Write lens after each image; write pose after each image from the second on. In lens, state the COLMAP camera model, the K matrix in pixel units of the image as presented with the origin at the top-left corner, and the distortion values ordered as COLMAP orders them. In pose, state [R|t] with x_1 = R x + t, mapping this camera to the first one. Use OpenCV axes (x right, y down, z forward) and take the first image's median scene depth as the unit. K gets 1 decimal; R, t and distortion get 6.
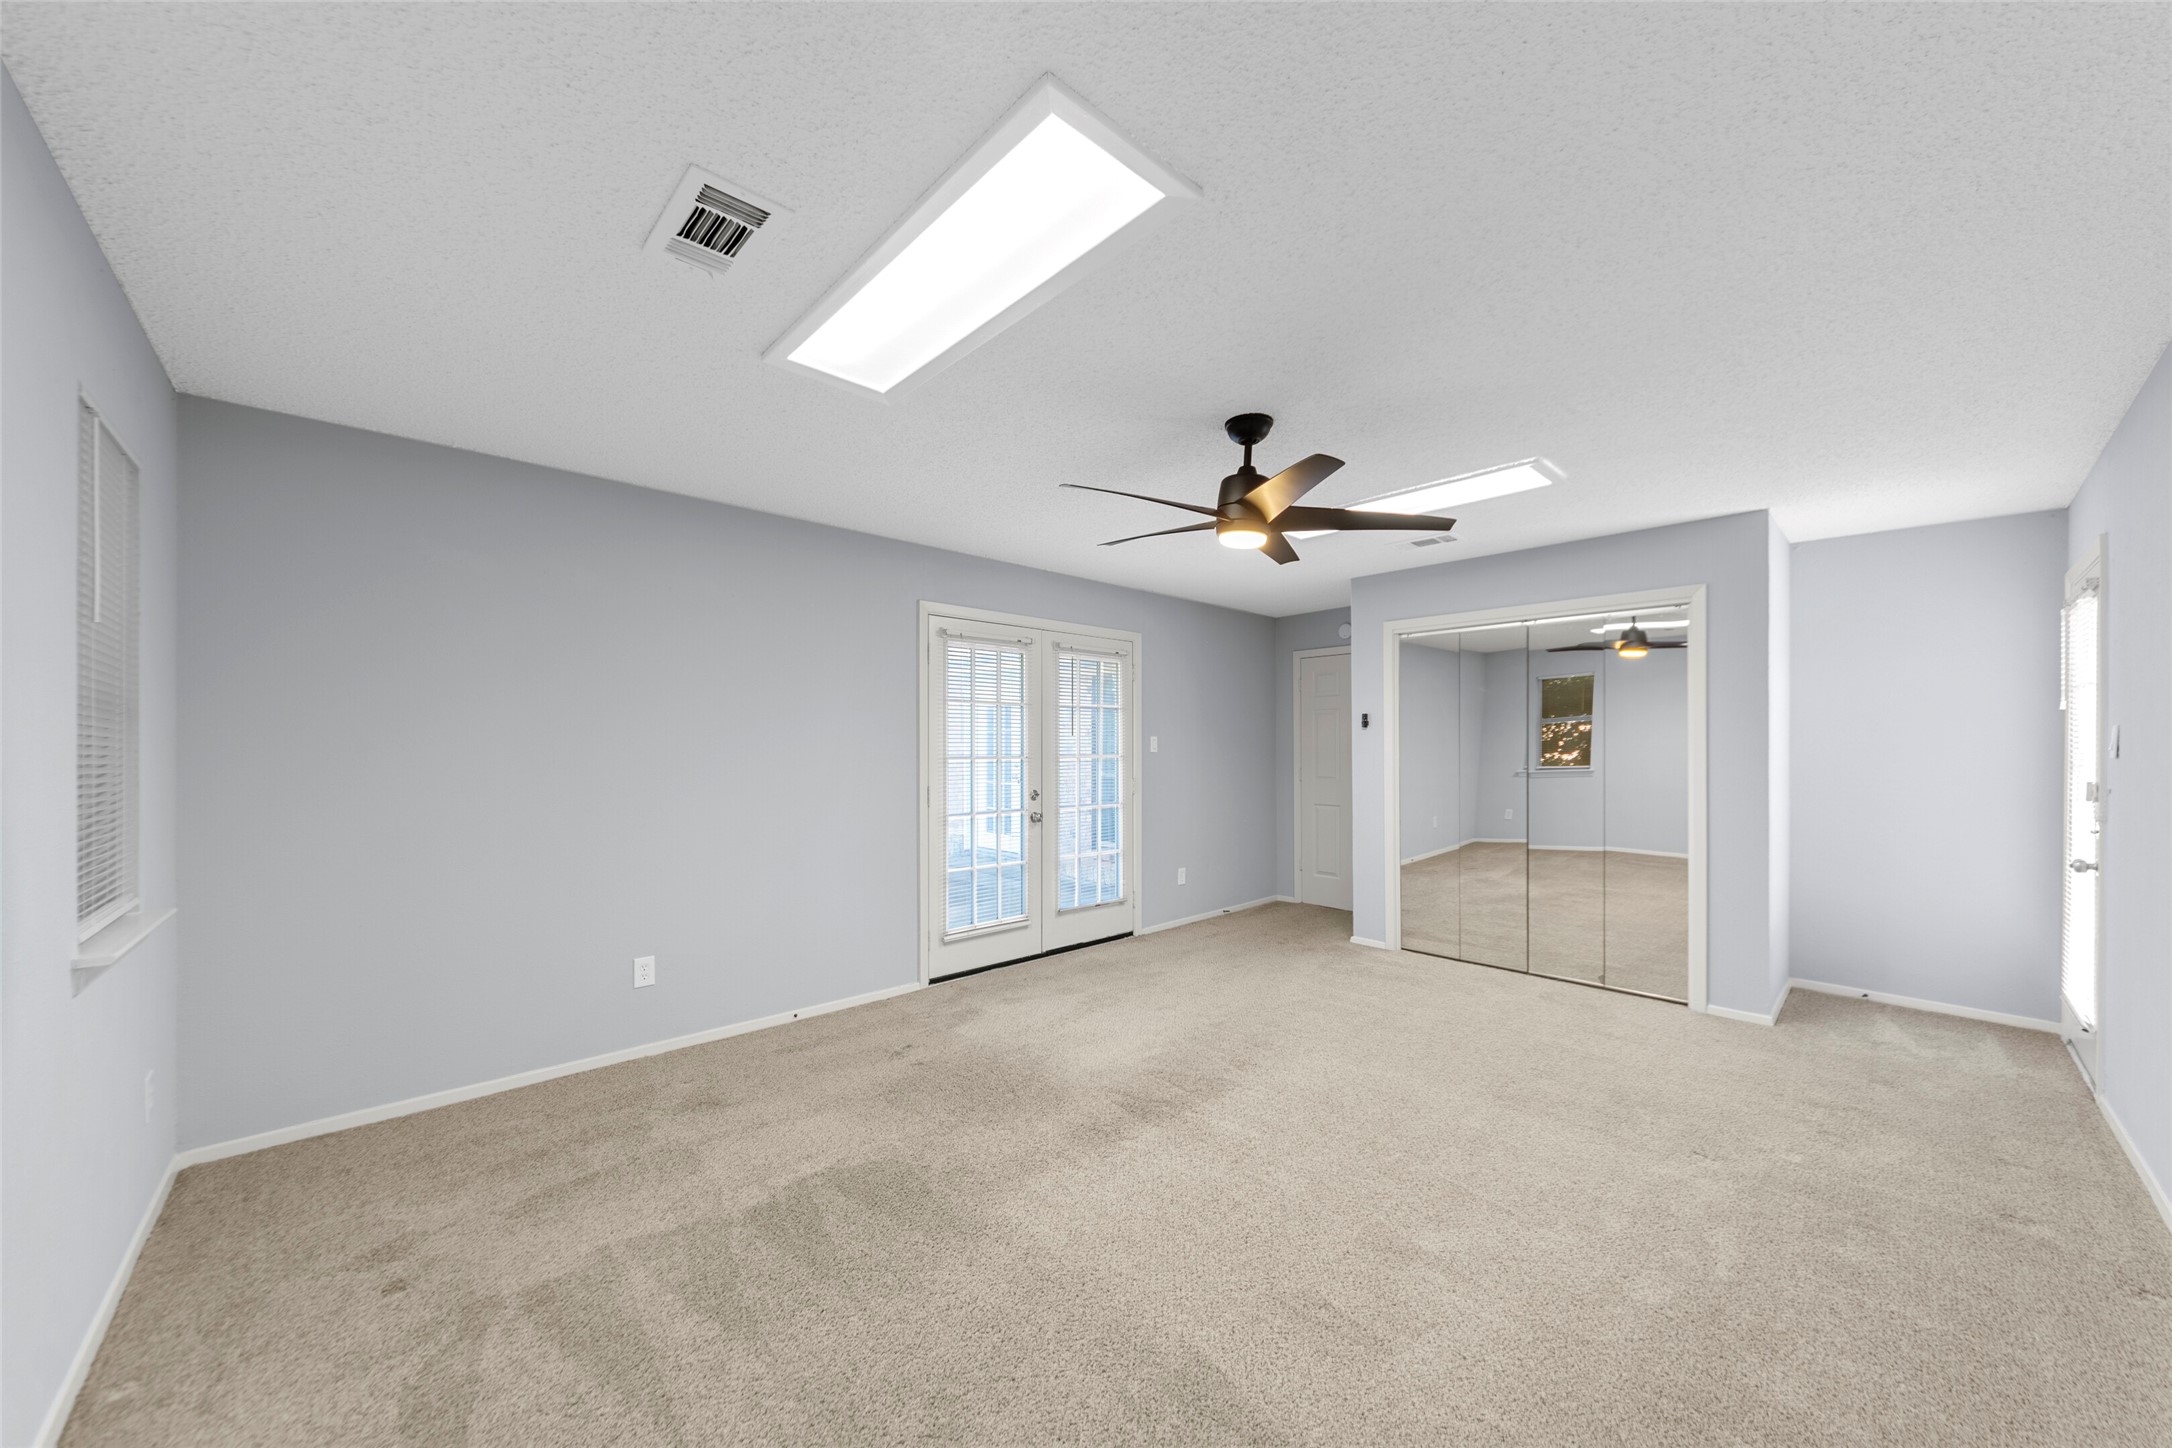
lens RADIAL K [[779.0, 0, 1090.4], [0, 779.0, 741.5], [0, 0, 1]] dist [-0.000721, -0.001589]
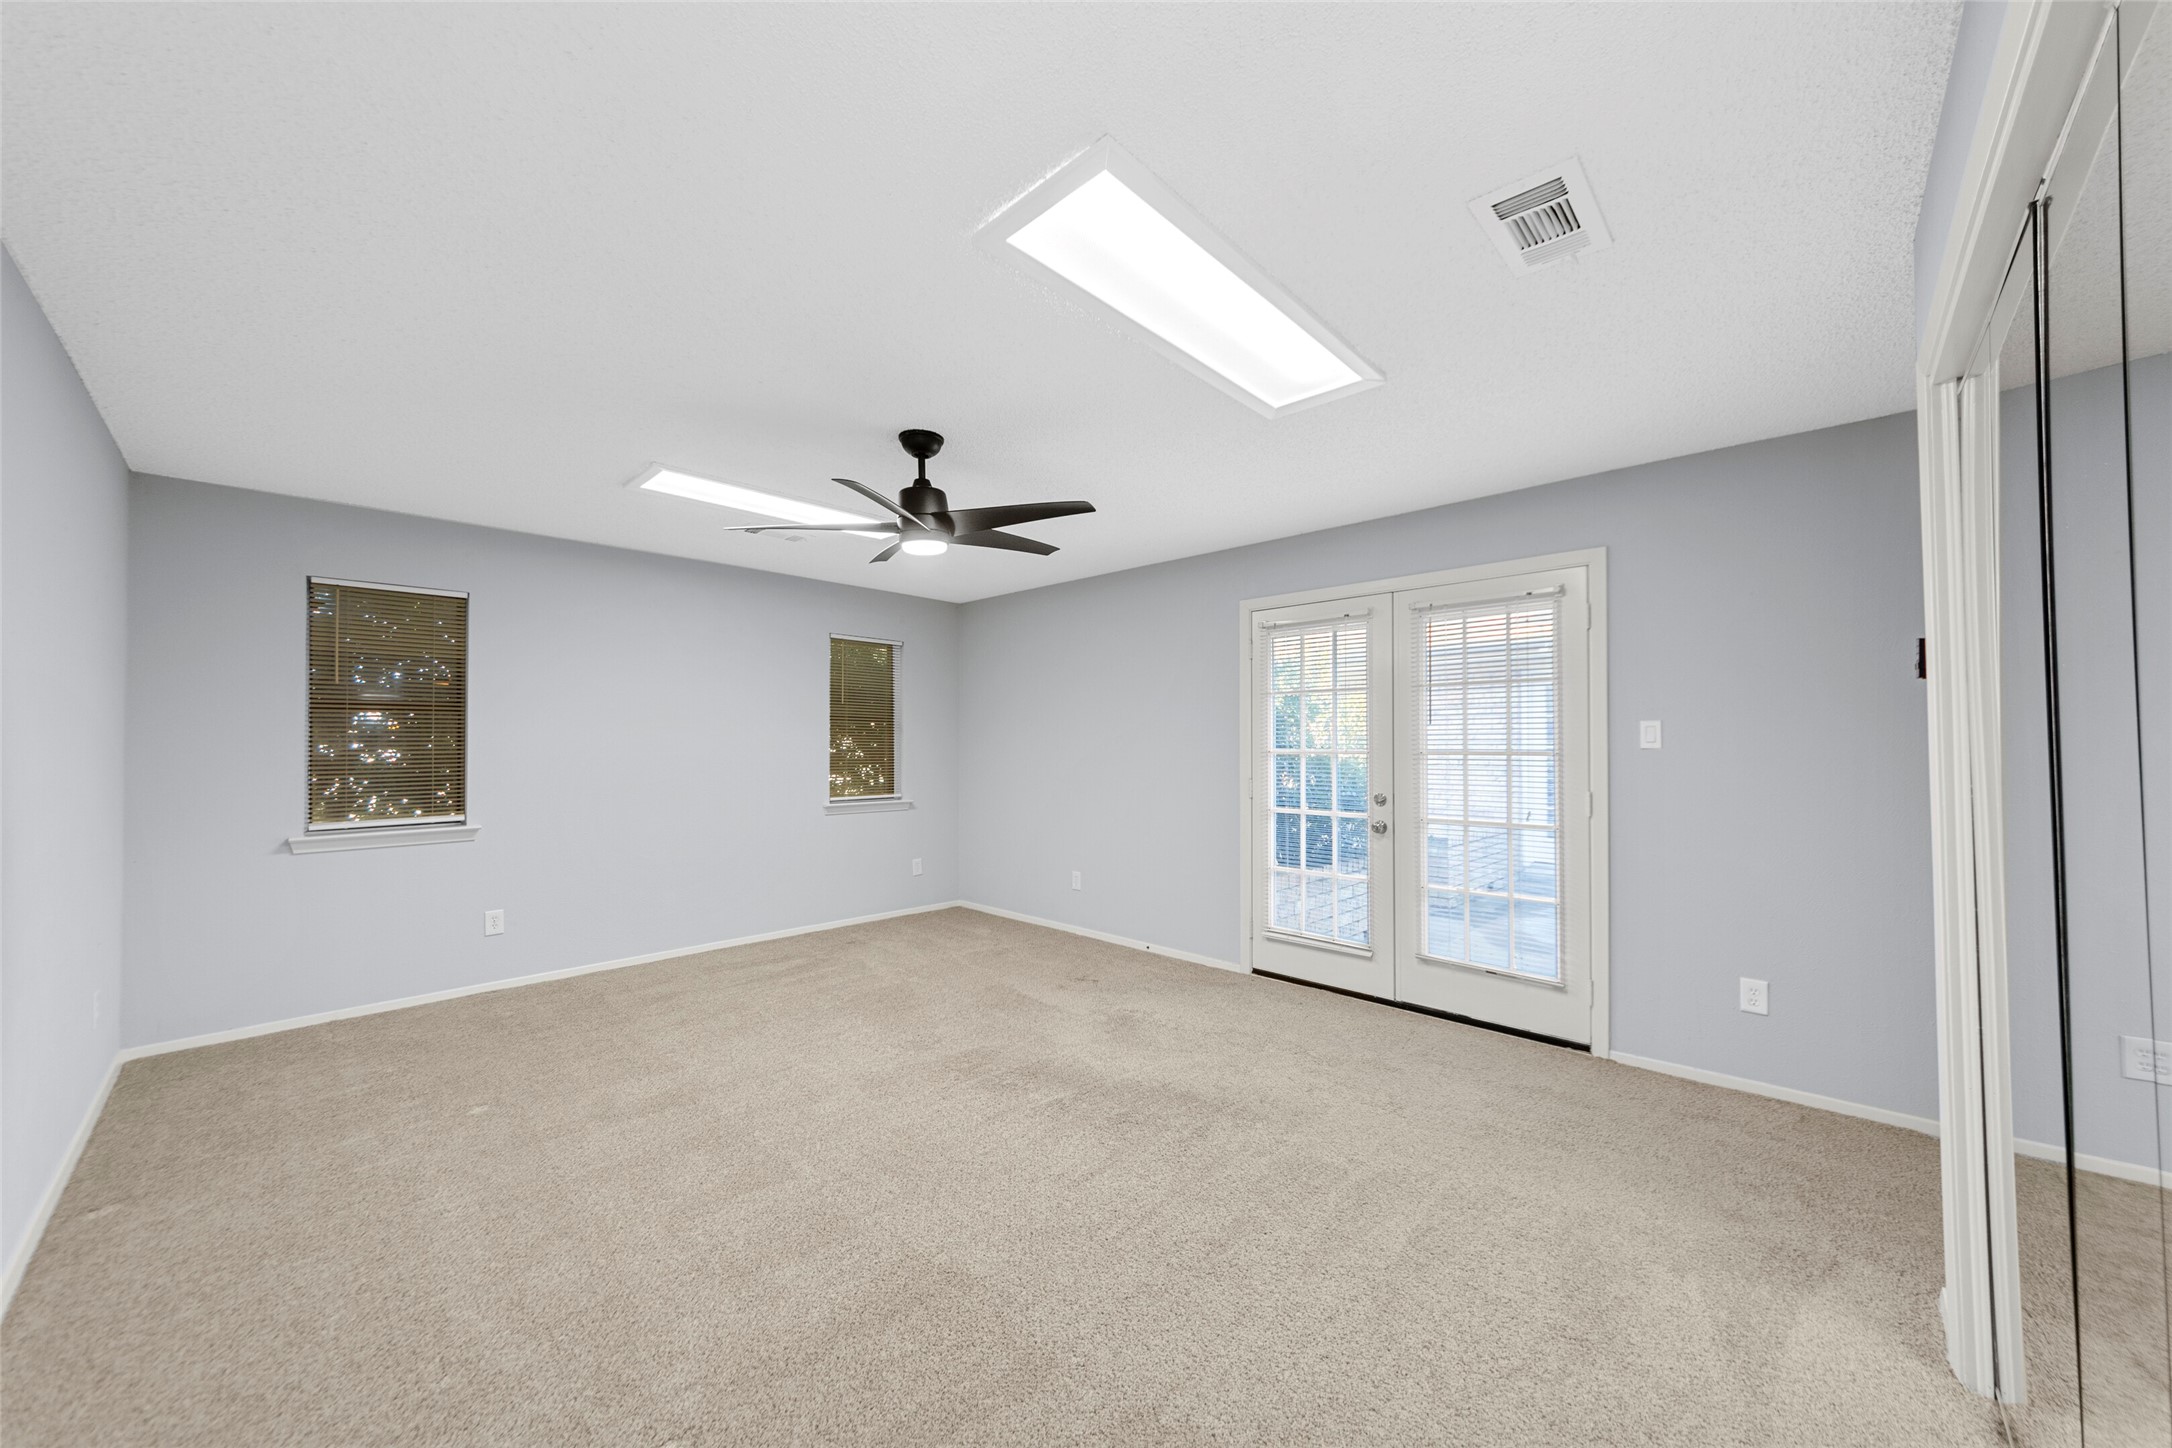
lens RADIAL K [[779.0, 0, 1089.2], [0, 779.0, 727.3], [0, 0, 1]] dist [-0.000721, -0.001589]
pose [[0.051383, -0.013853, -0.998583, 0.731215], [0.012555, 0.999834, -0.013224, 0.000120], [0.998600, -0.011858, 0.051548, 0.664590]]
